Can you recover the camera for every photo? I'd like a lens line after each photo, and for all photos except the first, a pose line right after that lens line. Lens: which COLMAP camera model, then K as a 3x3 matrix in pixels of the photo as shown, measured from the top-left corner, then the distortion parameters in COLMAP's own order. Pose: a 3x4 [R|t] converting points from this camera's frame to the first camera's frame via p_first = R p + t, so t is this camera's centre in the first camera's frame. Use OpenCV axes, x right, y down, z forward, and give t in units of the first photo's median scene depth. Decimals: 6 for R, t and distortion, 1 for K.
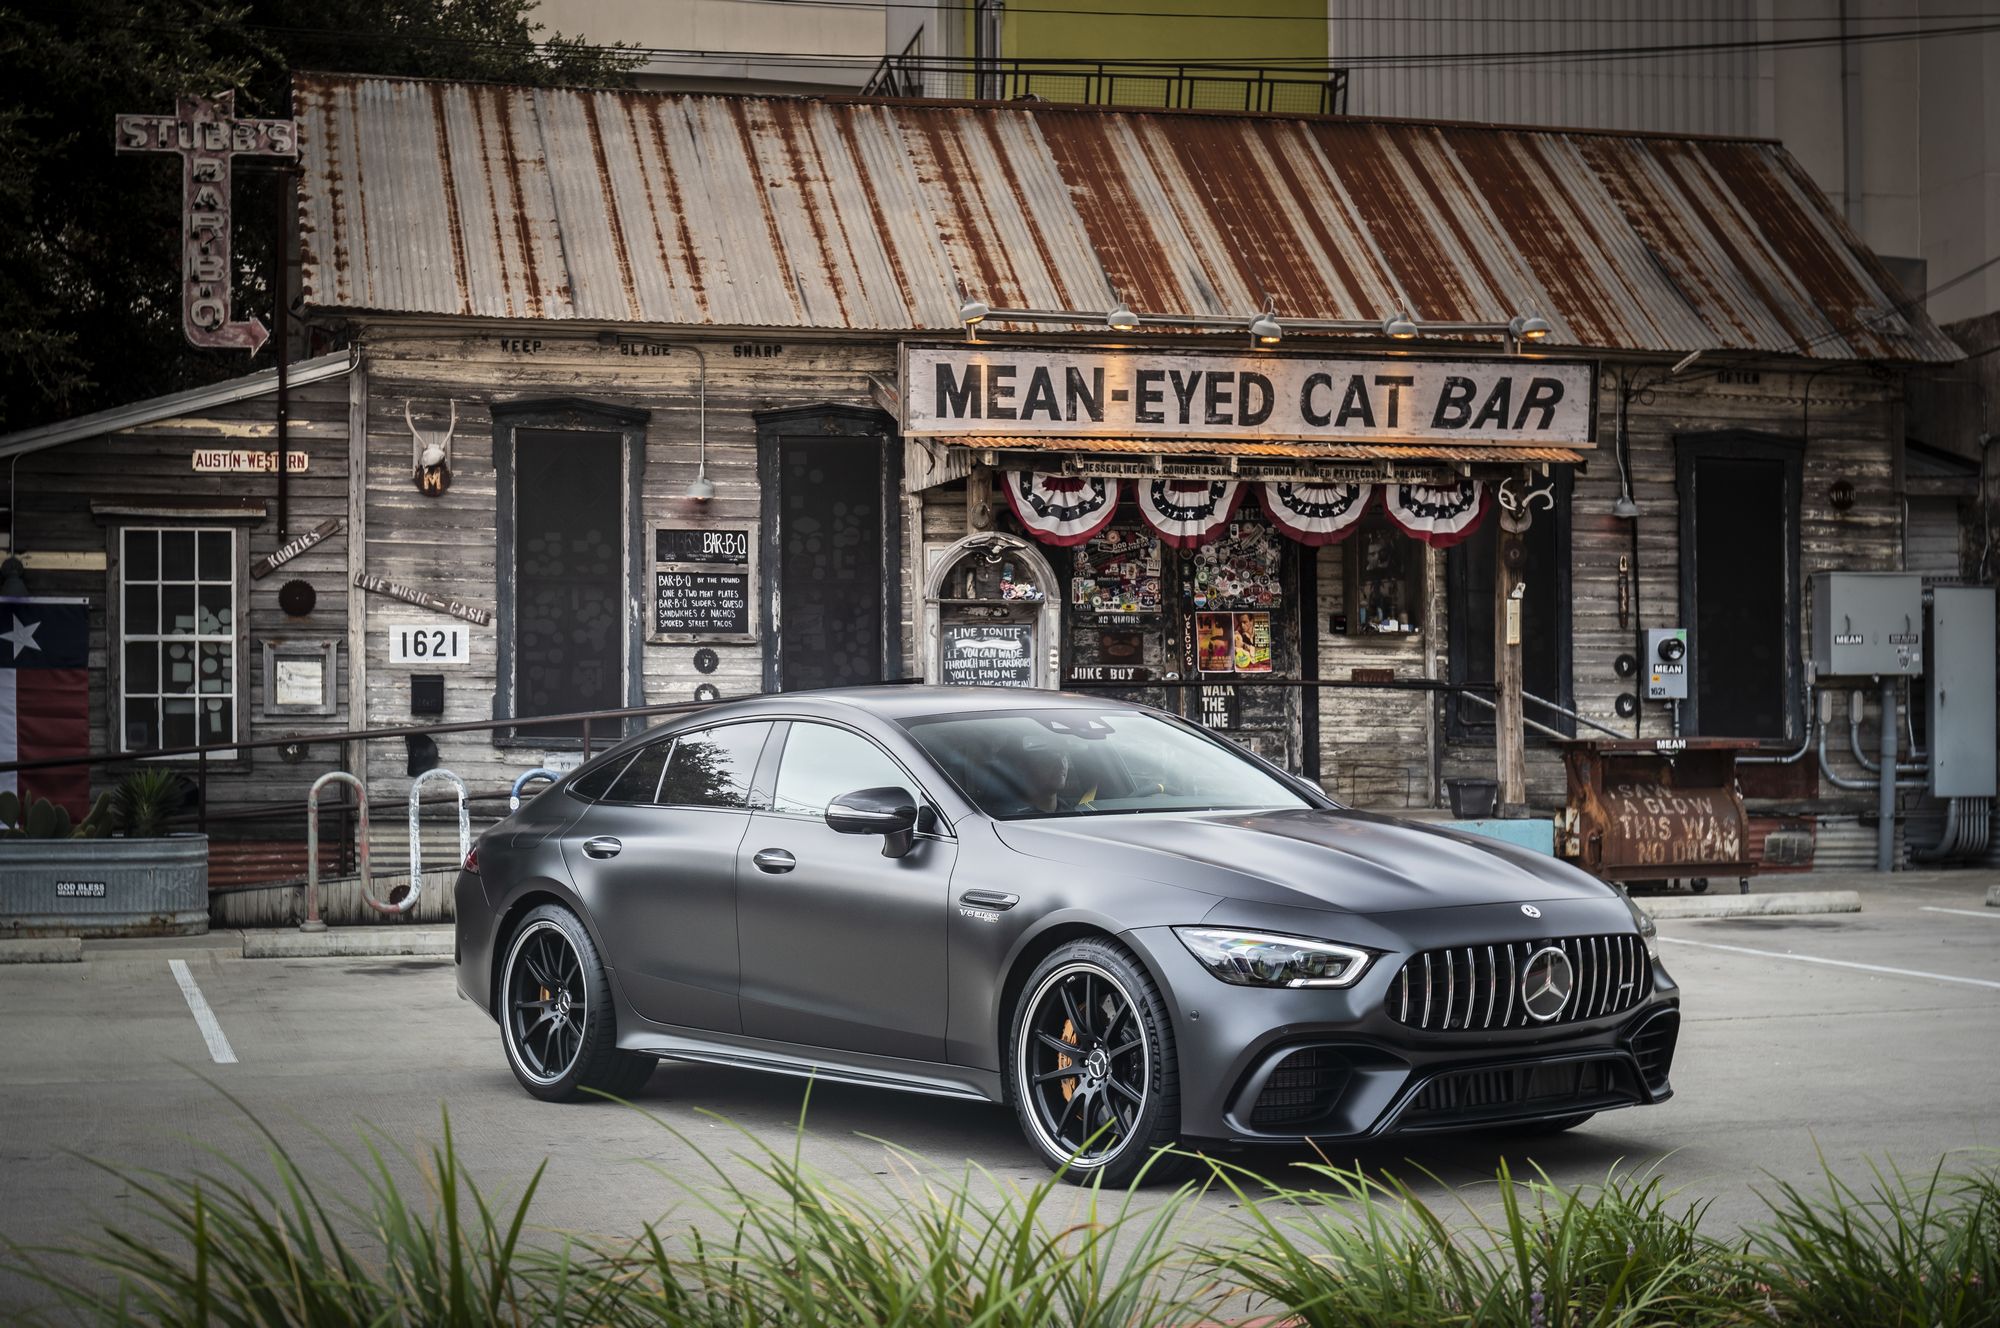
lens RADIAL K [[2899.7, 0, 1000.0], [0, 2899.7, 664.0], [0, 0, 1]] dist [-0.045332, 0.067955]
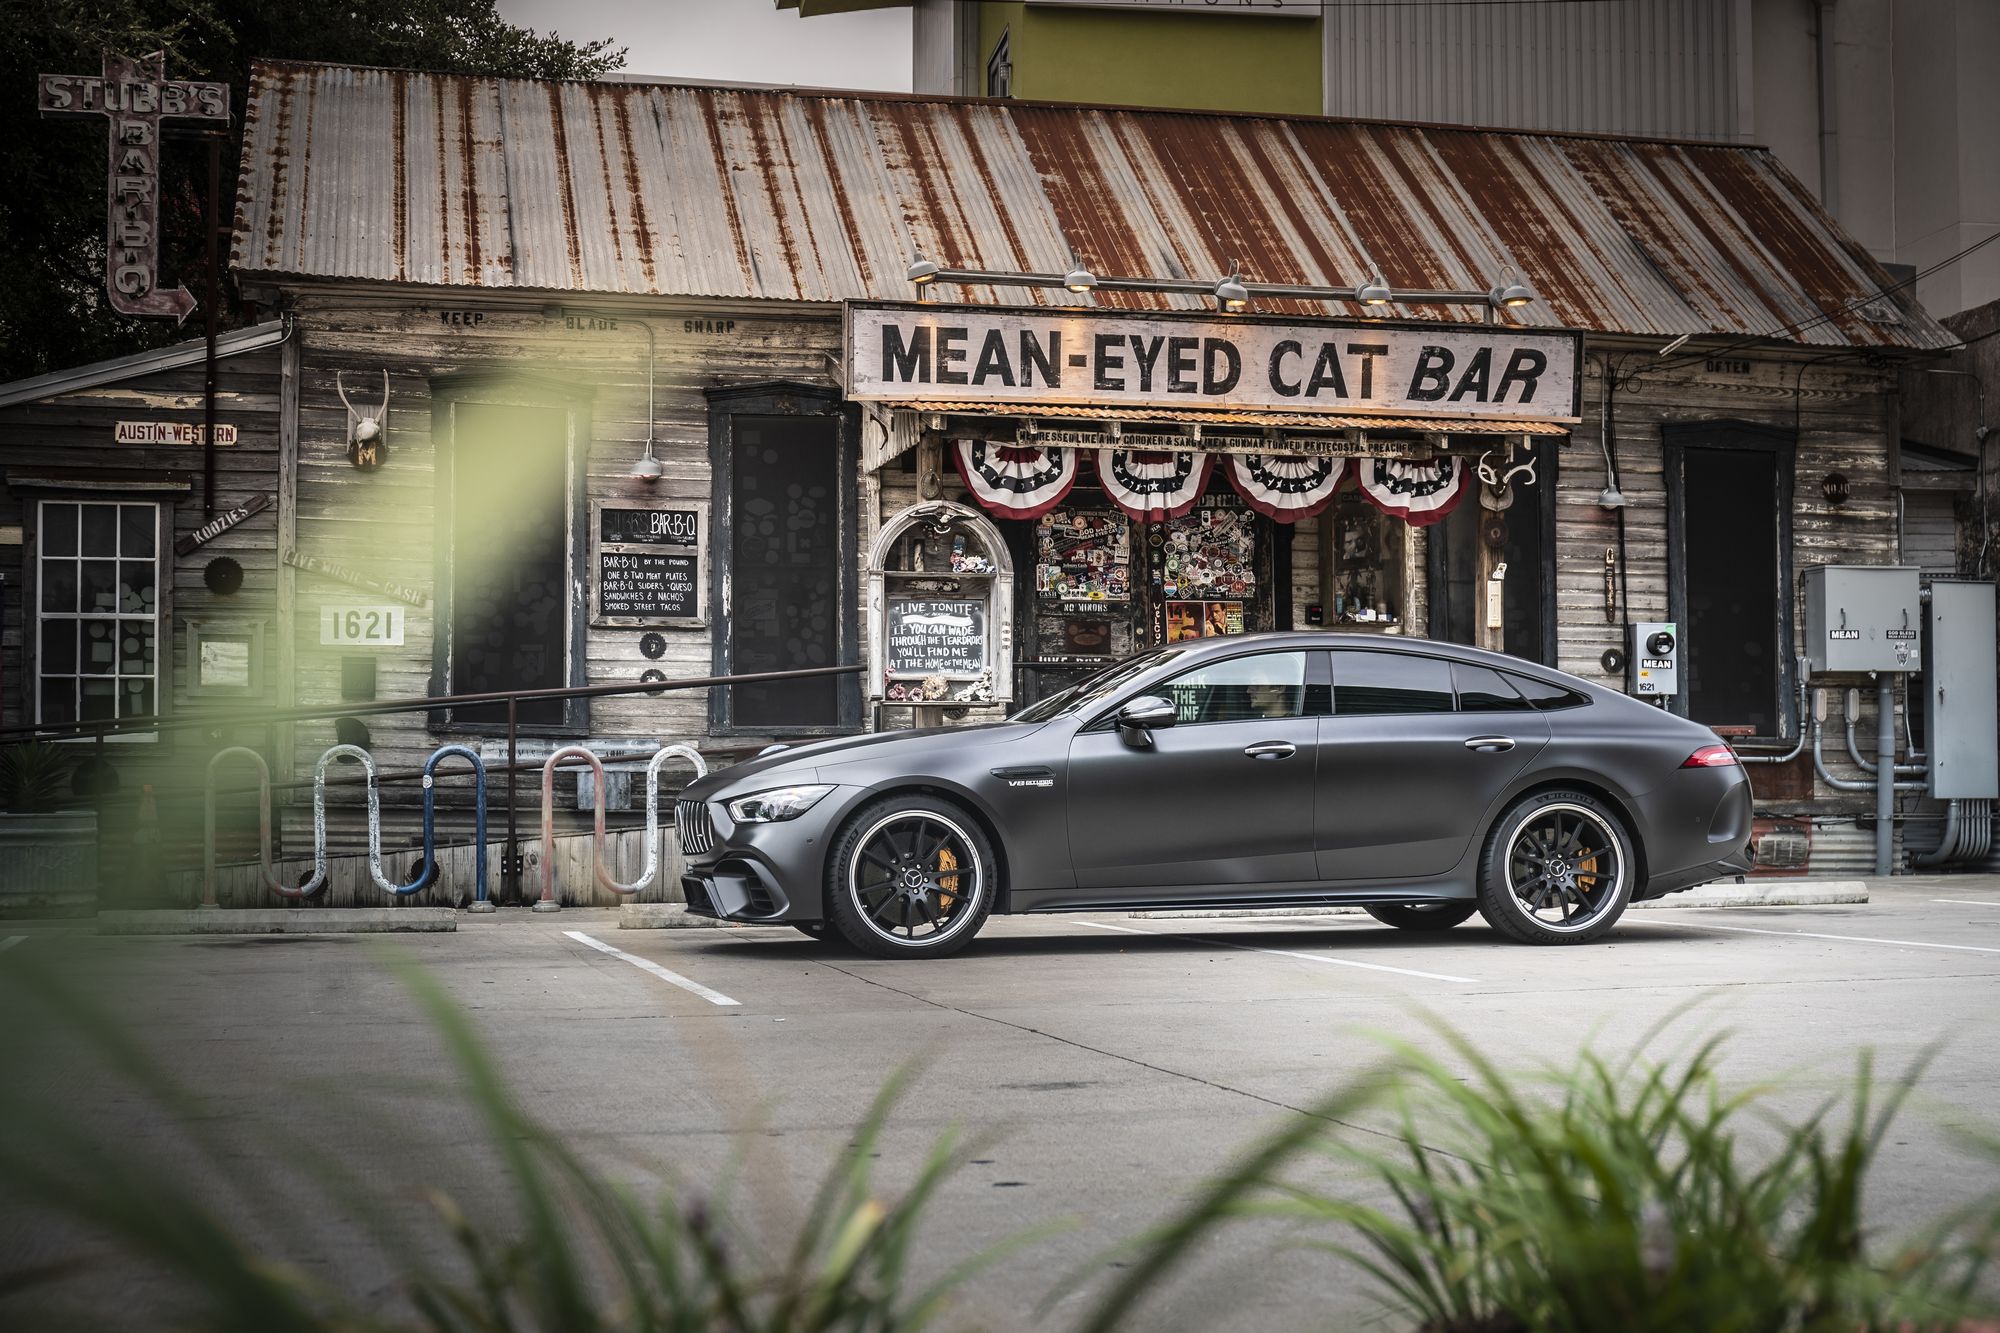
lens RADIAL K [[2566.3, 0, 1000.0], [0, 2566.3, 666.5], [0, 0, 1]] dist [-0.032155, 0.019507]
pose [[0.999764, 0.001236, -0.021712, 0.032450], [-0.001899, 0.999531, -0.030561, 0.031734], [0.021664, 0.030595, 0.999297, 0.151678]]
